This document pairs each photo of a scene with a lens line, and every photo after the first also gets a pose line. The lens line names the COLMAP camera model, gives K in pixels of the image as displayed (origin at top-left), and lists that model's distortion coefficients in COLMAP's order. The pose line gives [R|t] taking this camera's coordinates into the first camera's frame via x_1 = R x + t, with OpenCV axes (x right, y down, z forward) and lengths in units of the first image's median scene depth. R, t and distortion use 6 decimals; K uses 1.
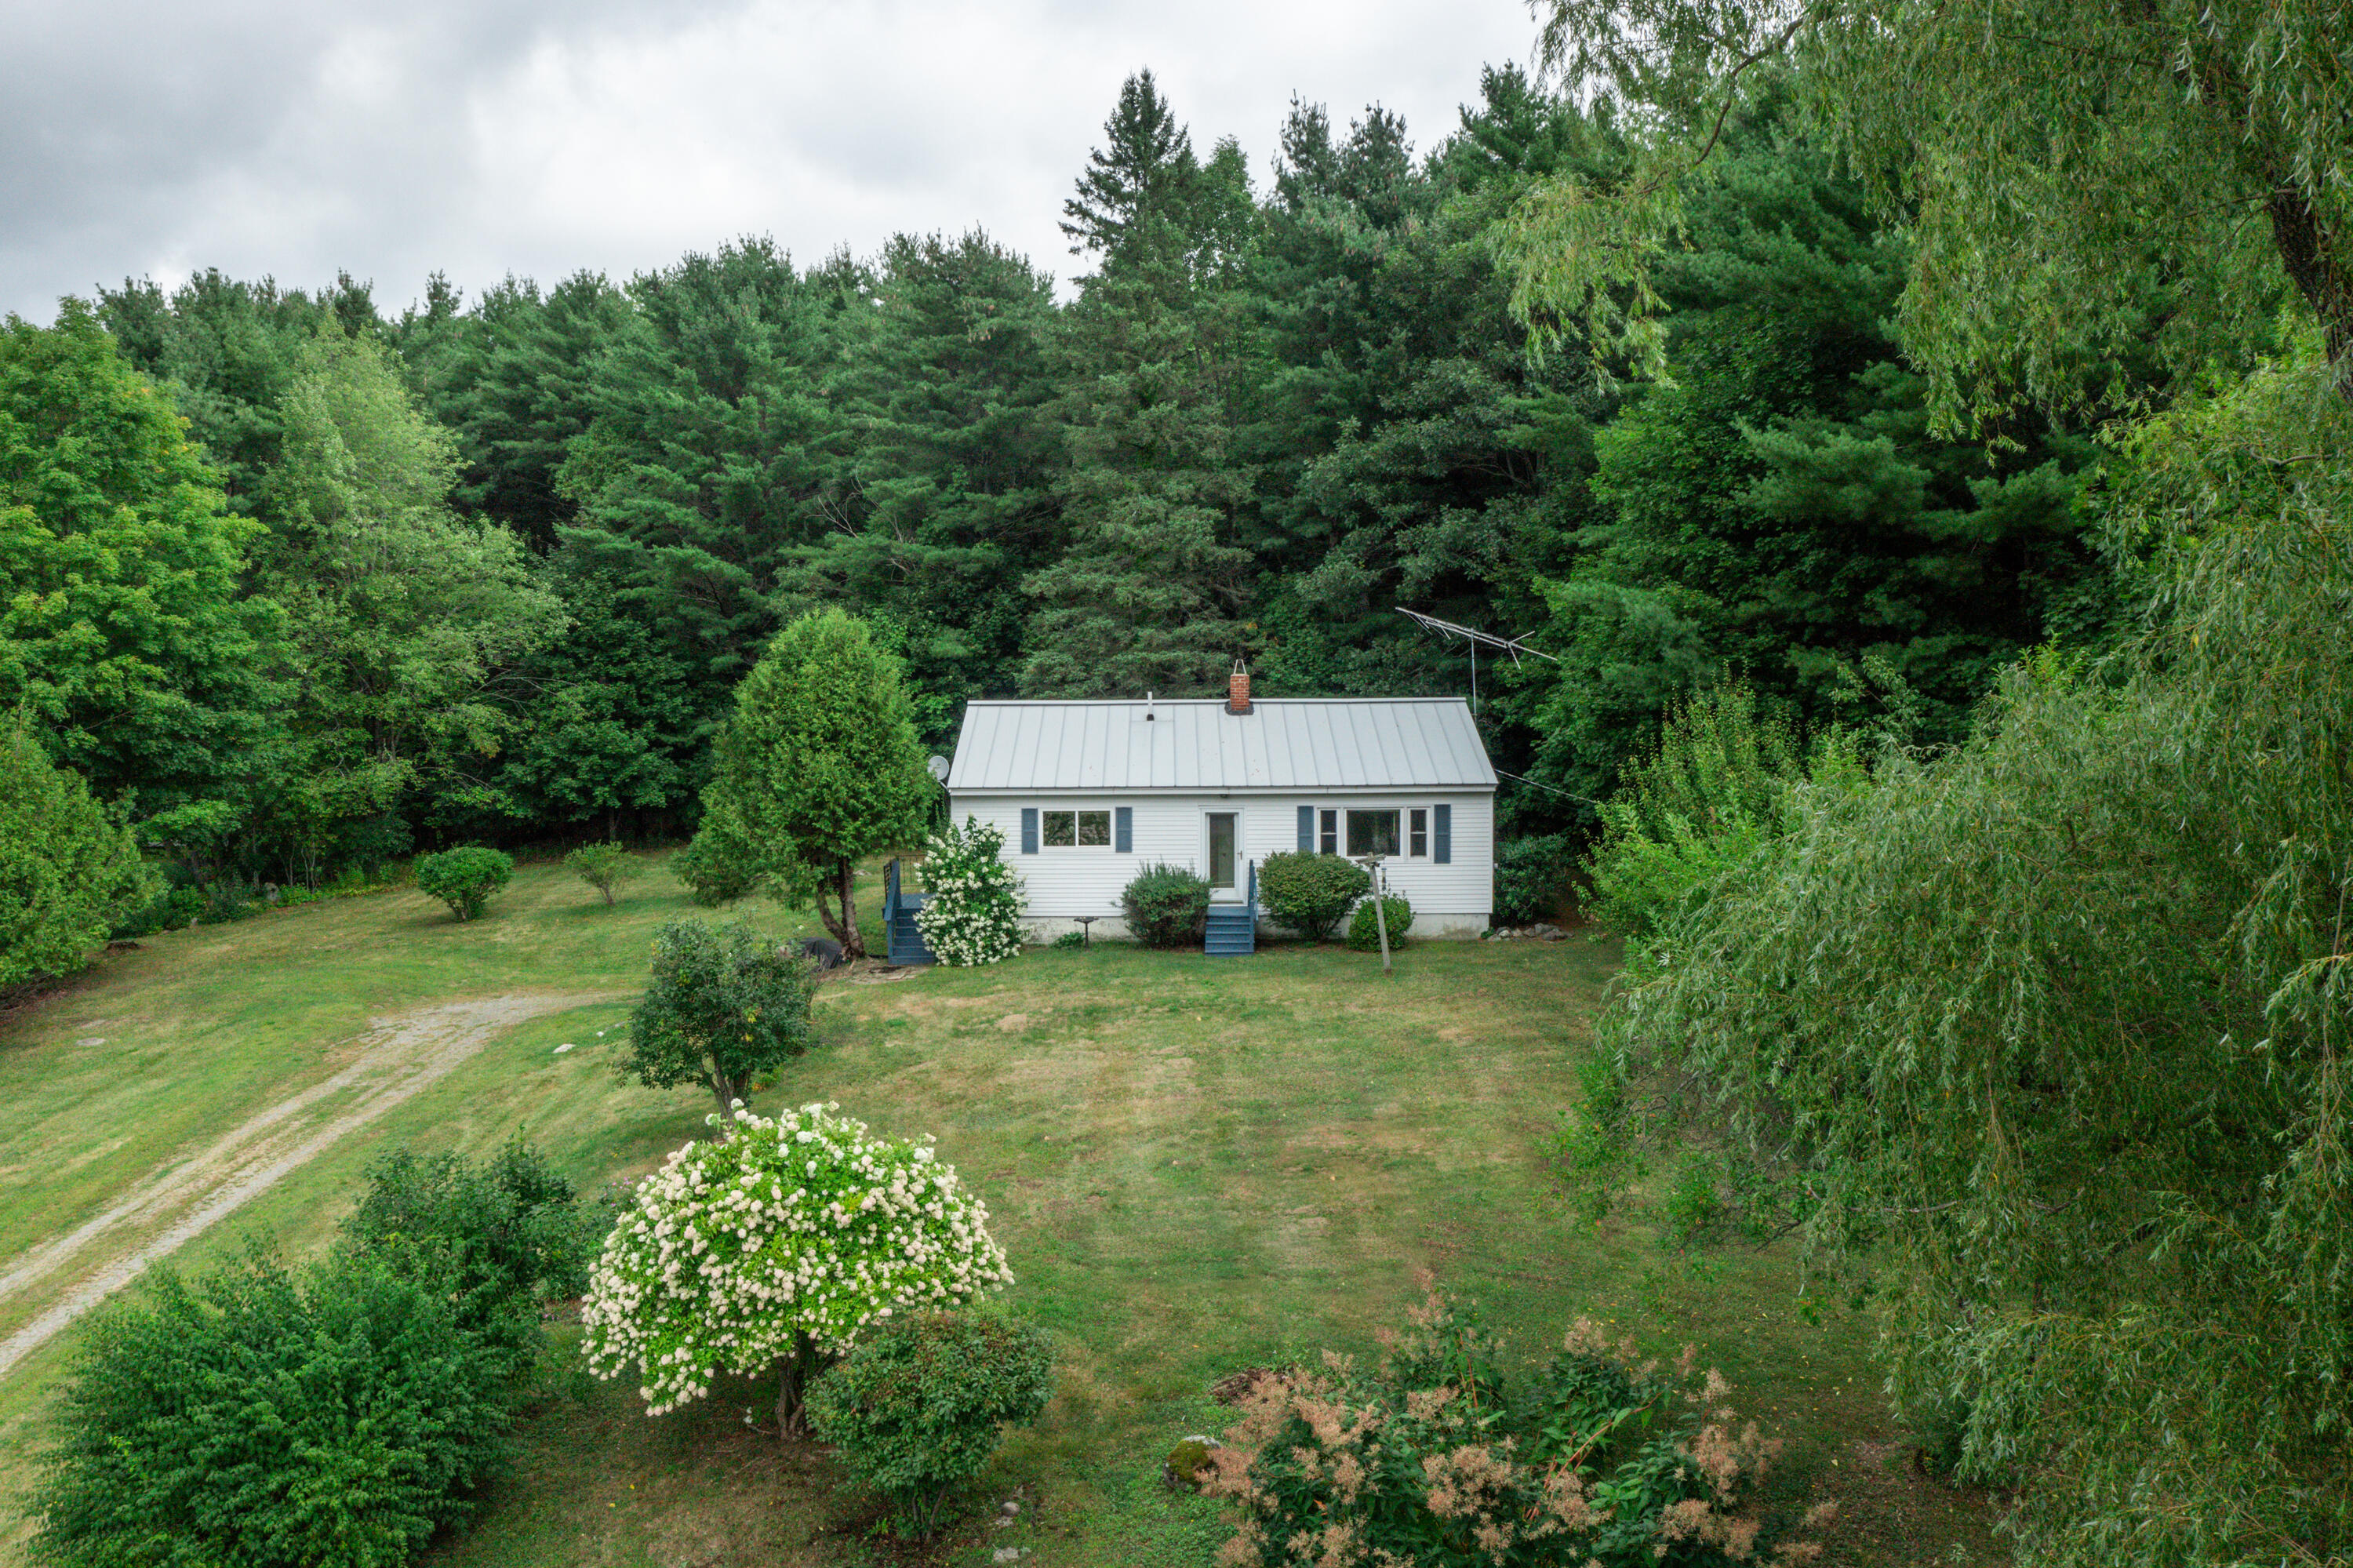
lens RADIAL K [[1858.2, 0, 1175.5], [0, 1858.2, 788.4], [0, 0, 1]] dist [-0.010792, -0.000125]
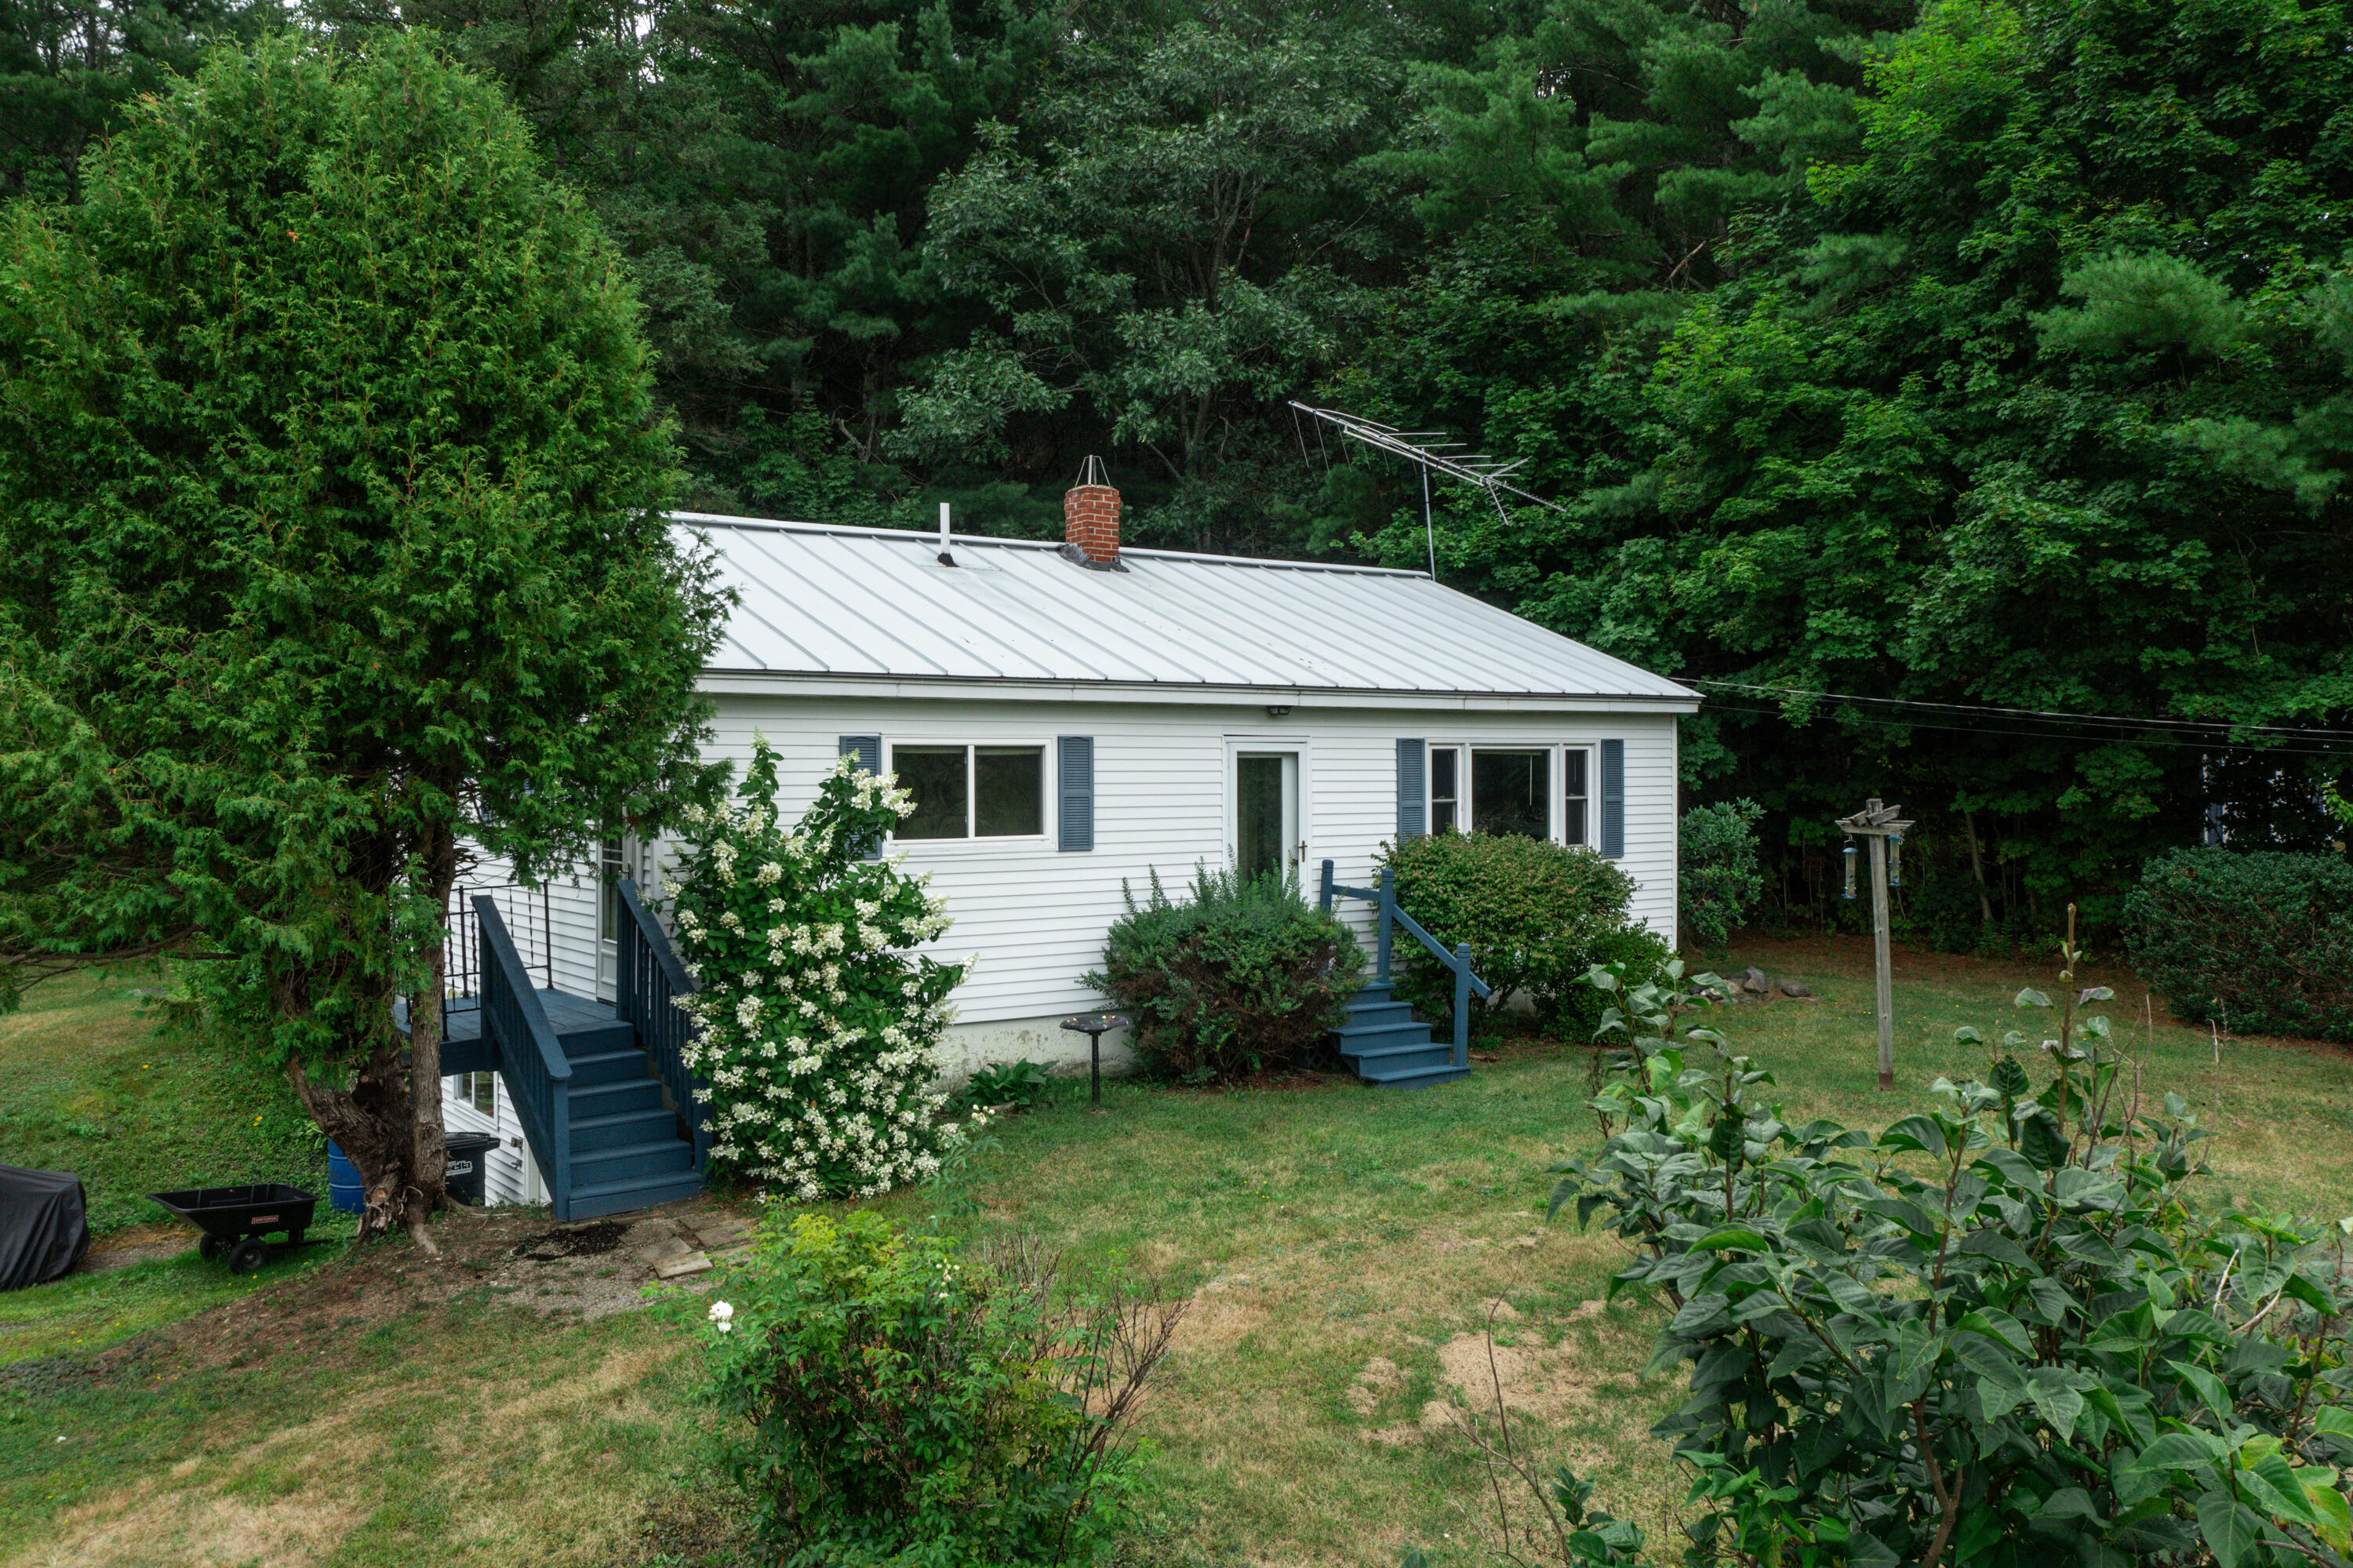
lens RADIAL K [[1858.2, 0, 1178.7], [0, 1858.2, 769.9], [0, 0, 1]] dist [-0.010792, -0.000125]
pose [[0.809160, 0.001502, 0.587587, -0.242551], [0.040269, 0.997504, -0.058003, 0.040987], [-0.586207, 0.070595, 0.807080, 0.664685]]
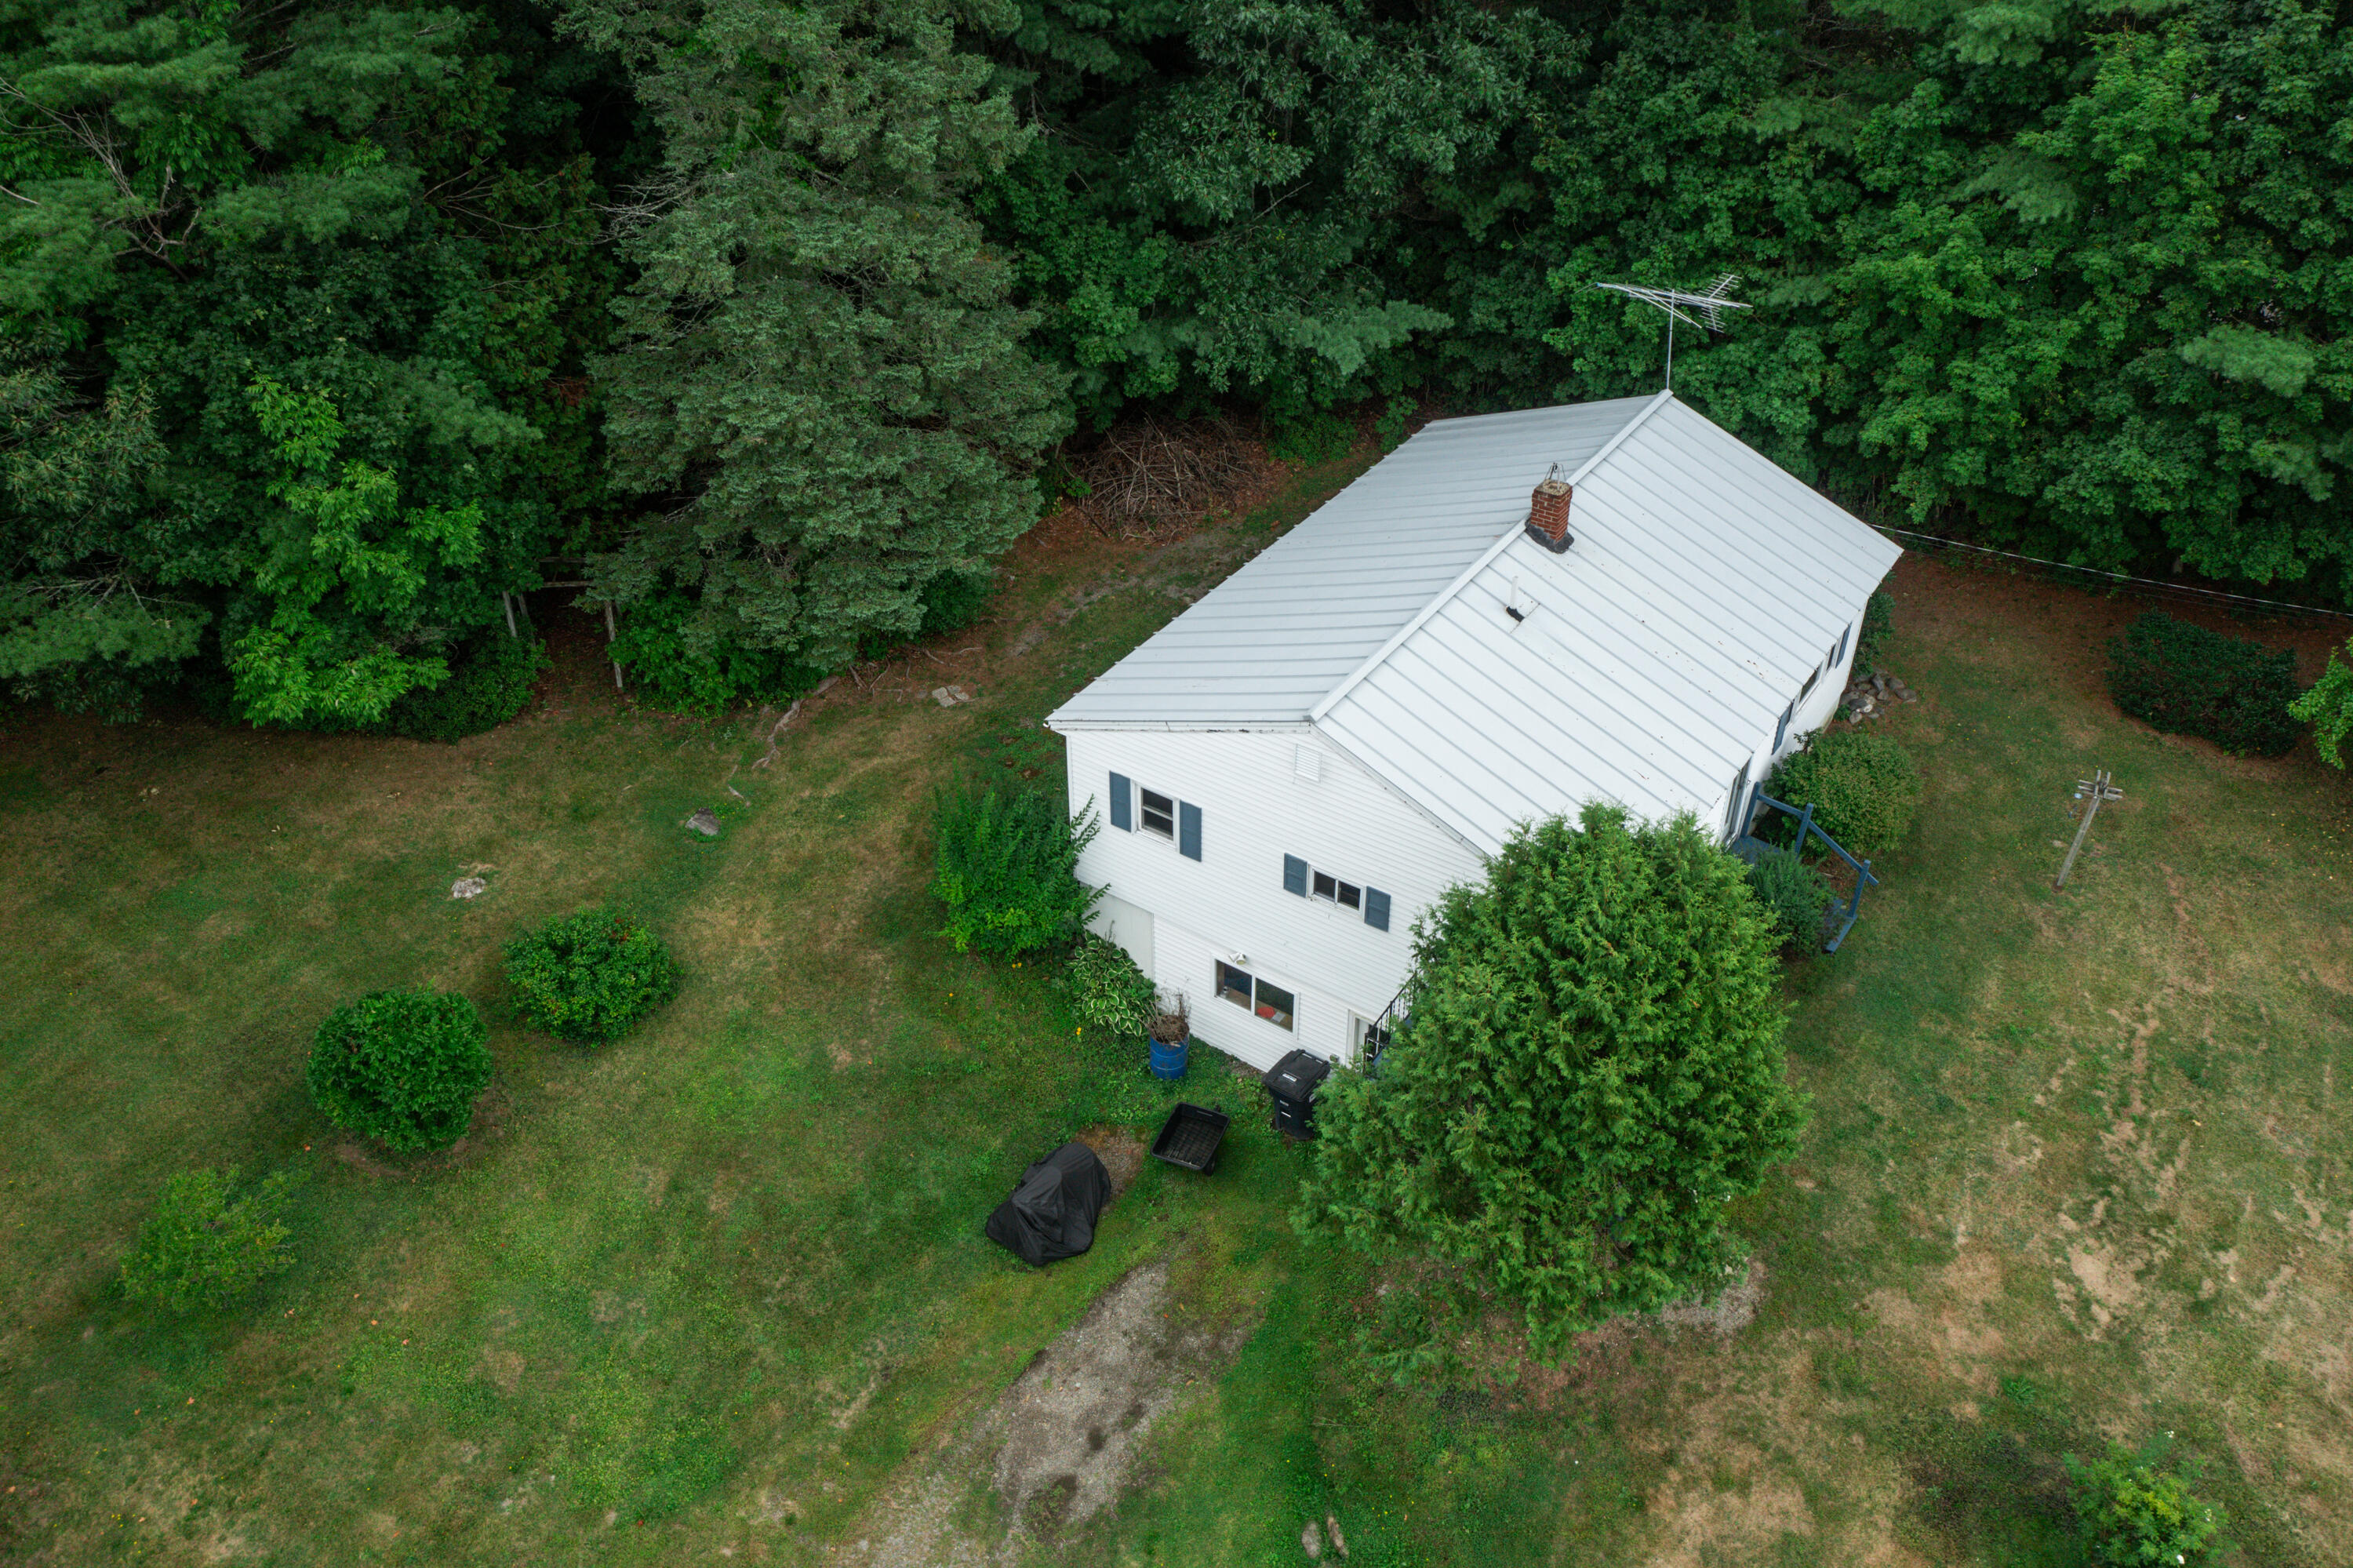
lens RADIAL K [[1858.2, 0, 1190.0], [0, 1858.2, 775.0], [0, 0, 1]] dist [-0.010792, -0.000125]
pose [[0.567300, -0.486560, 0.664402, -0.545269], [0.058565, 0.828586, 0.556791, -0.366953], [-0.821426, -0.276957, 0.498552, 0.823284]]
